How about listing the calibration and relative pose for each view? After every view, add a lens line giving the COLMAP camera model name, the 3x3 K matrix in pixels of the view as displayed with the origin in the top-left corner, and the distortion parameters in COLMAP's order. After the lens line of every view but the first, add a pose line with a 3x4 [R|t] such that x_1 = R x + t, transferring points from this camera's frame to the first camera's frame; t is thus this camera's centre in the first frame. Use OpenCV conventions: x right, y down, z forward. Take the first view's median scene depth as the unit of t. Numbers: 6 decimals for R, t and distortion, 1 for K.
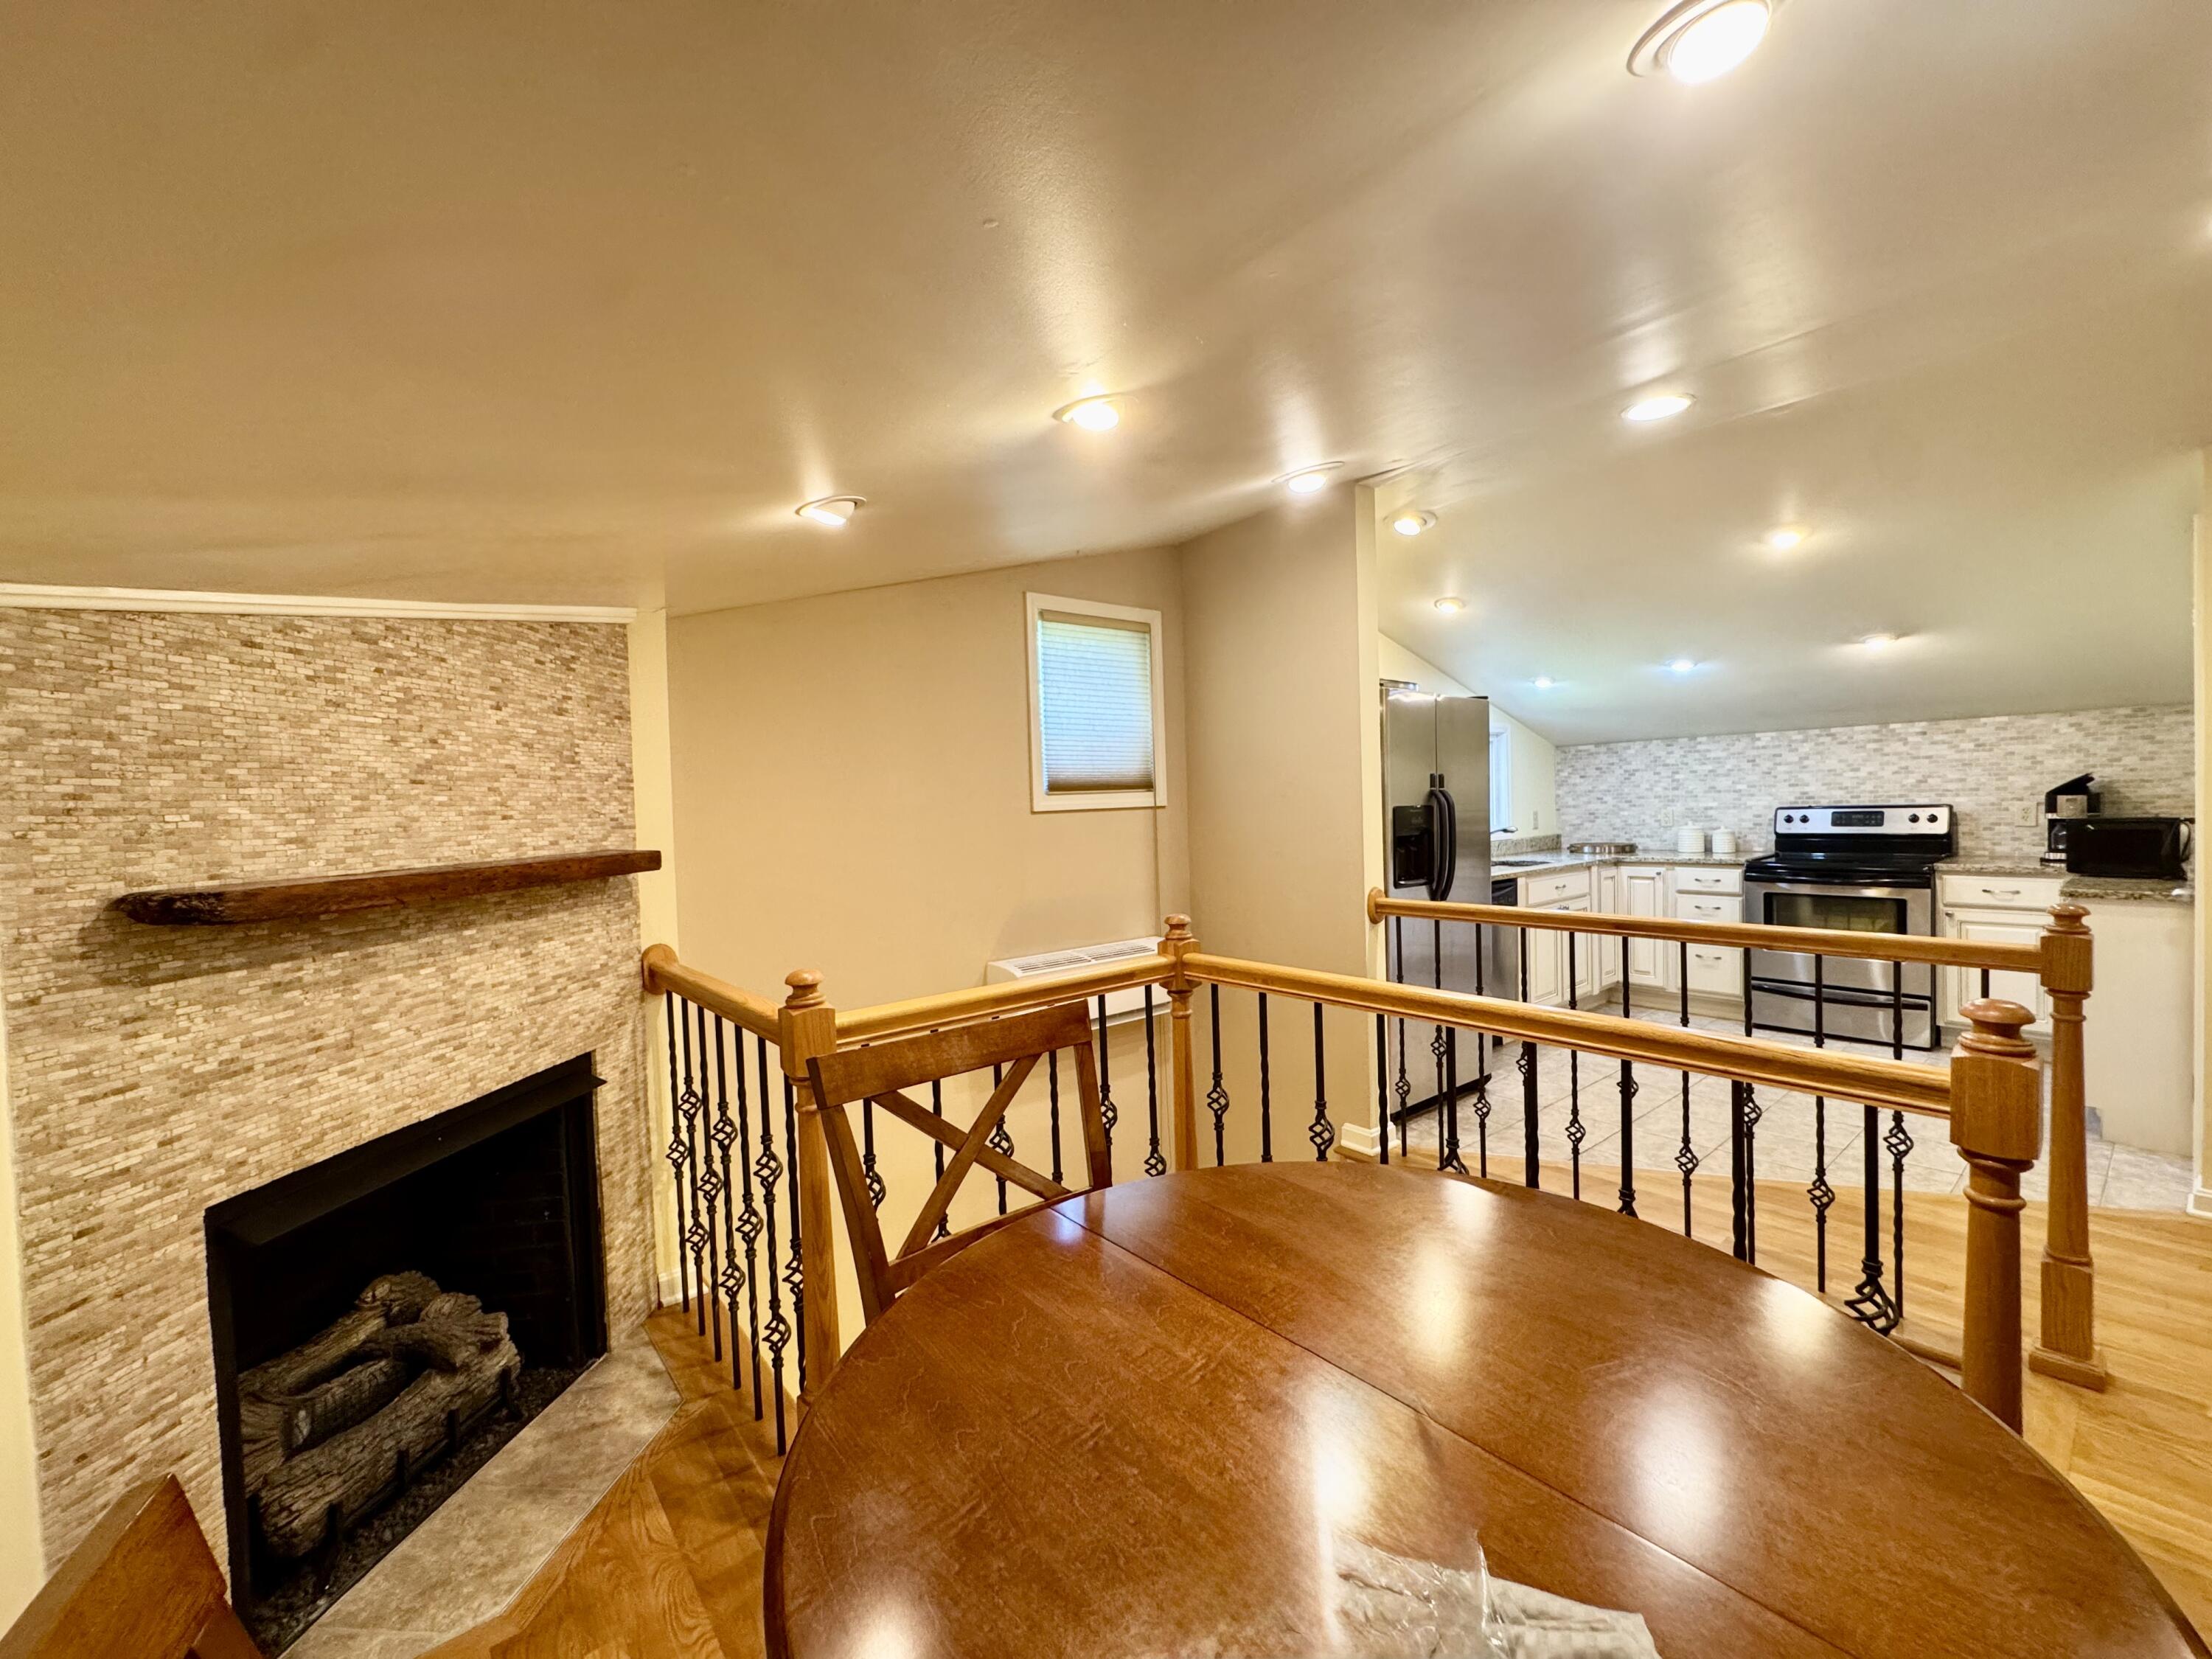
lens RADIAL K [[884.0, 0, 1107.3], [0, 884.0, 829.9], [0, 0, 1]] dist [-0.005149, 0.000246]
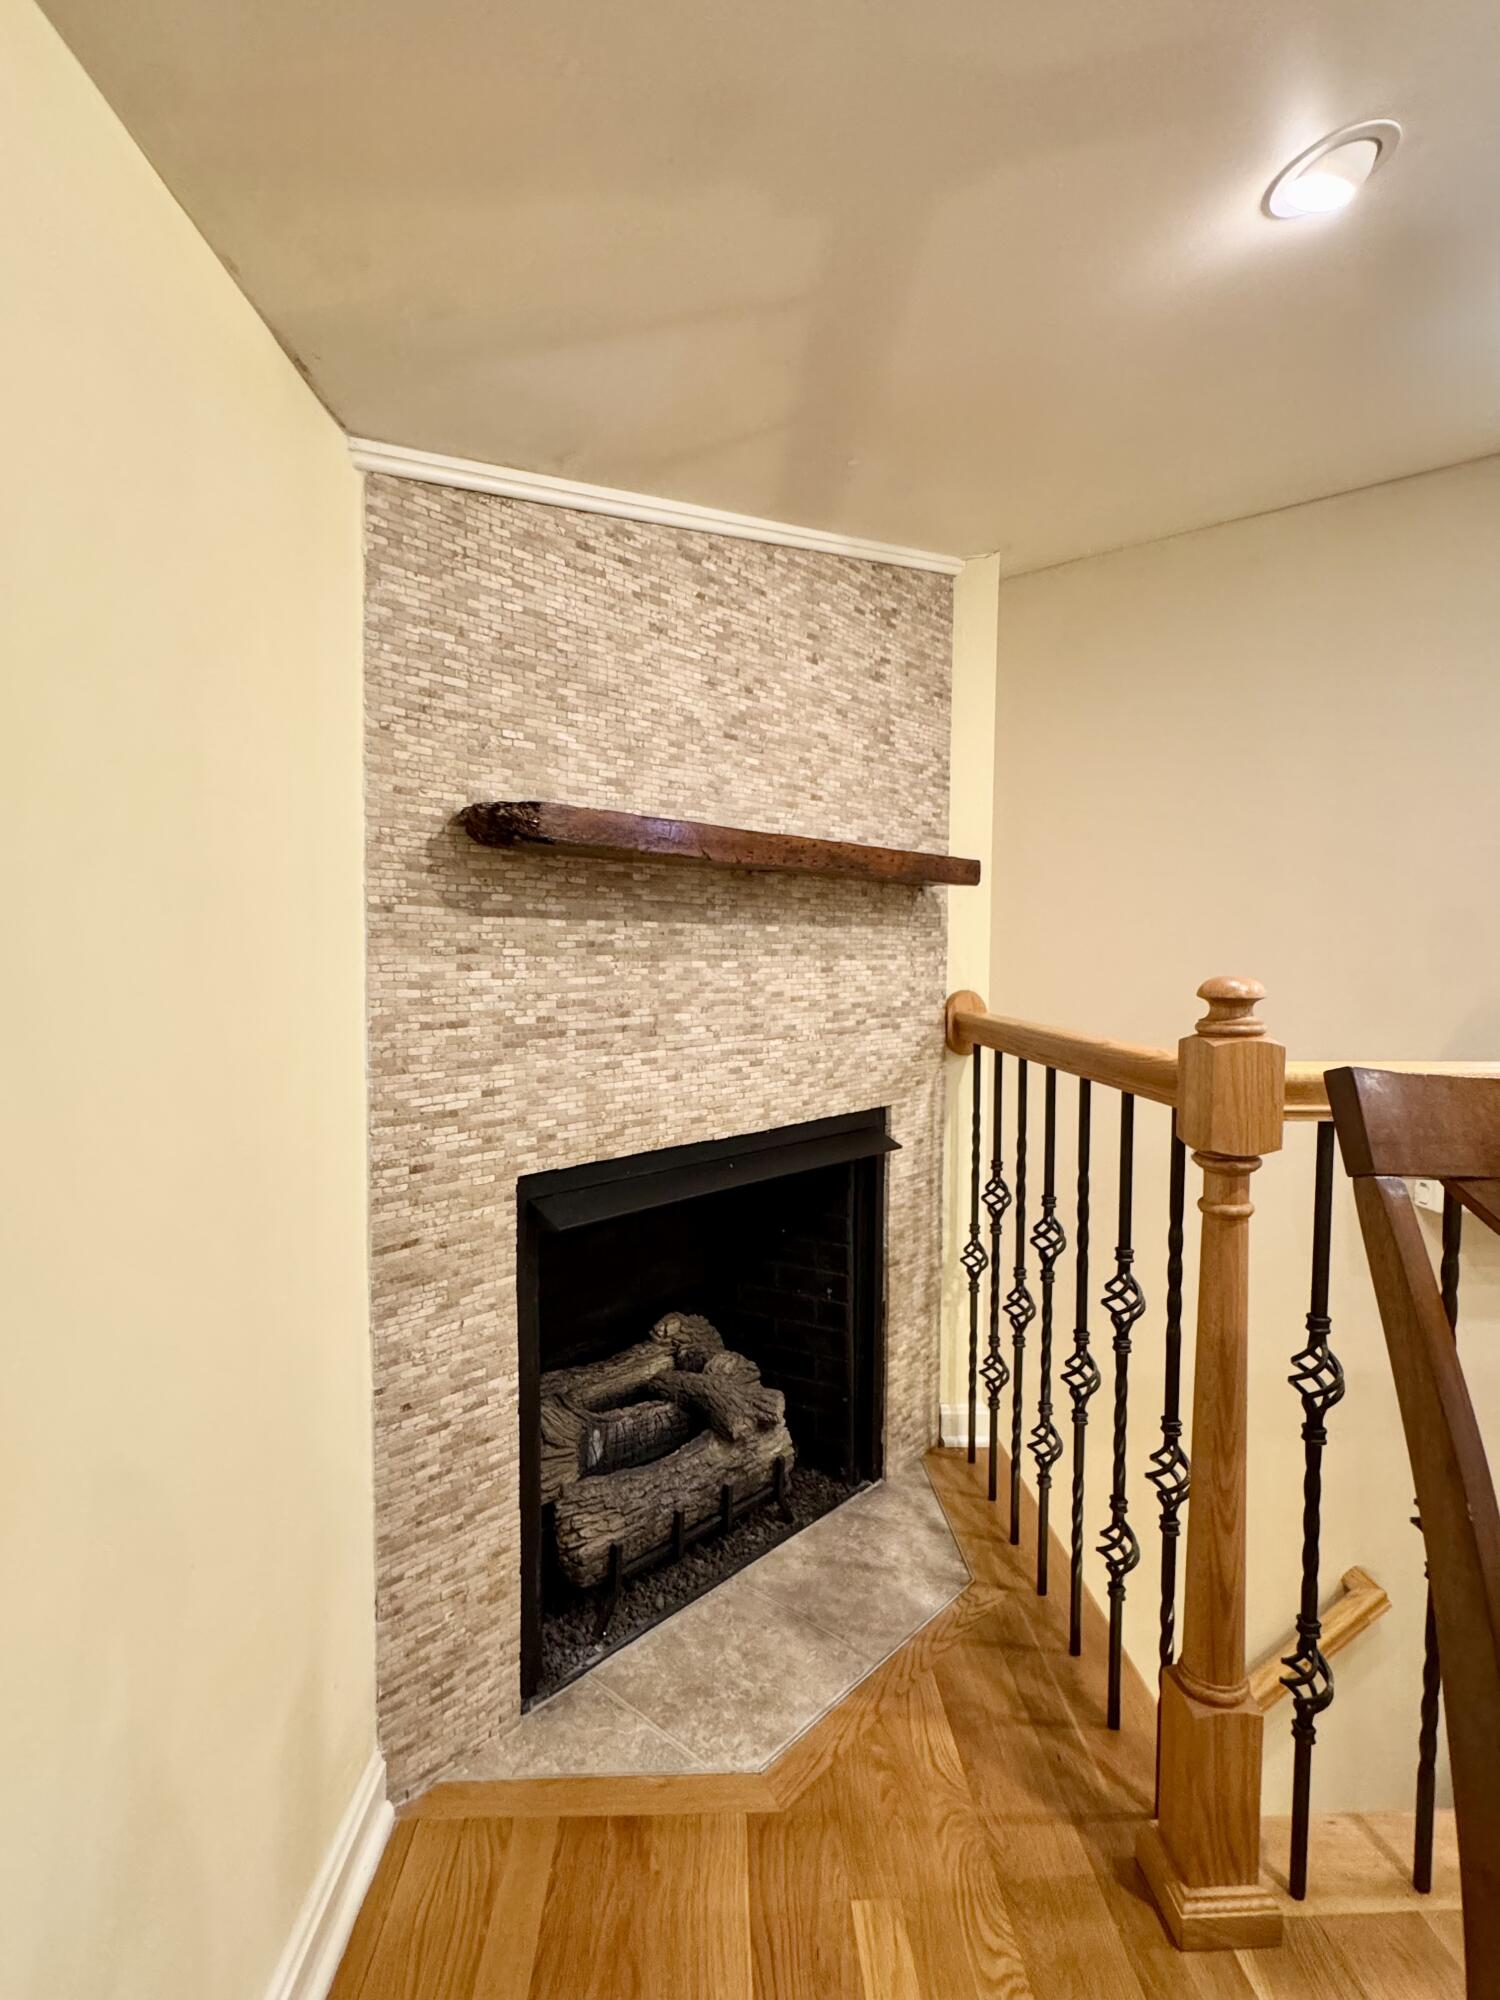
lens RADIAL K [[993.2, 0, 754.9], [0, 993.2, 996.8], [0, 0, 1]] dist [-0.003157, -0.000272]
pose [[0.799661, 0.067166, -0.596683, -0.144362], [-0.049400, 0.997714, 0.046103, 0.112699], [0.598416, -0.007391, 0.801152, 0.199494]]
